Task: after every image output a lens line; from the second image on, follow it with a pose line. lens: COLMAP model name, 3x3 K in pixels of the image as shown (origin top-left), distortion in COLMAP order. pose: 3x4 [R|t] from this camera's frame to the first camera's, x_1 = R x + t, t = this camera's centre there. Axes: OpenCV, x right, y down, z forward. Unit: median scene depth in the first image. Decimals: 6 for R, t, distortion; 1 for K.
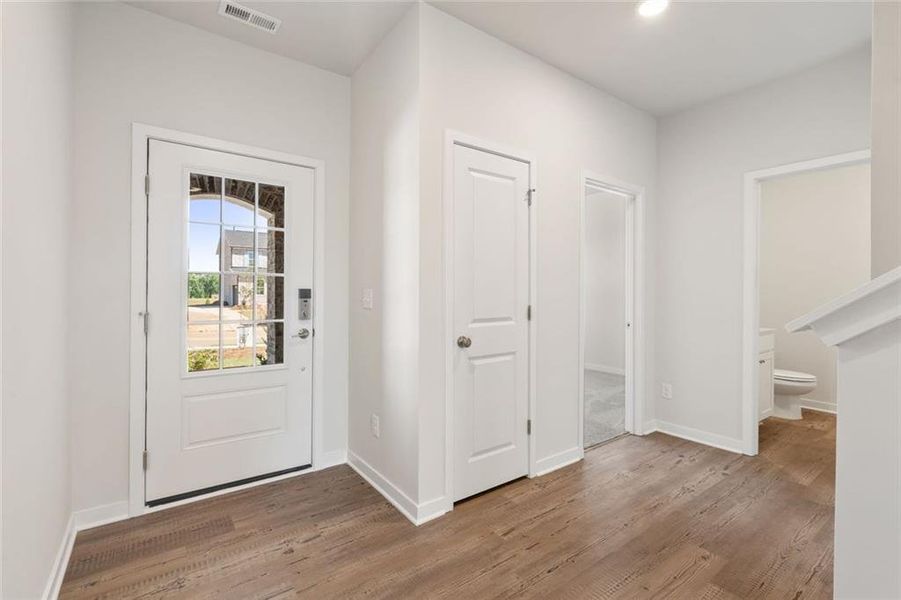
lens RADIAL K [[413.2, 0, 450.5], [0, 413.2, 300.0], [0, 0, 1]] dist [-0.026263, 0.000097]
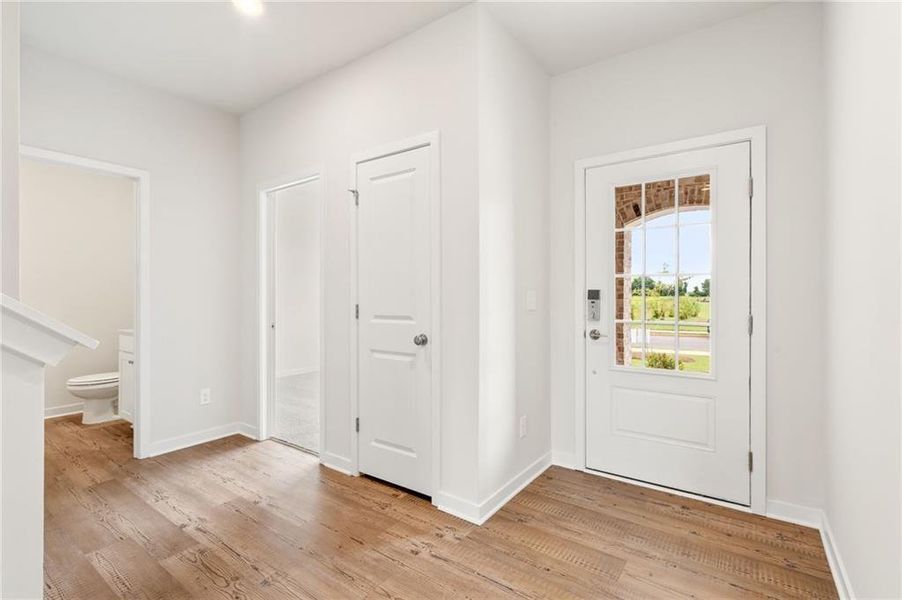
lens RADIAL K [[410.7, 0, 457.8], [0, 410.7, 298.1], [0, 0, 1]] dist [-0.000799, 0.000162]
pose [[0.302829, -0.001164, -0.953044, 1.006092], [-0.005128, 0.999983, -0.002851, 0.000518], [0.953031, 0.005751, 0.302817, 0.759899]]
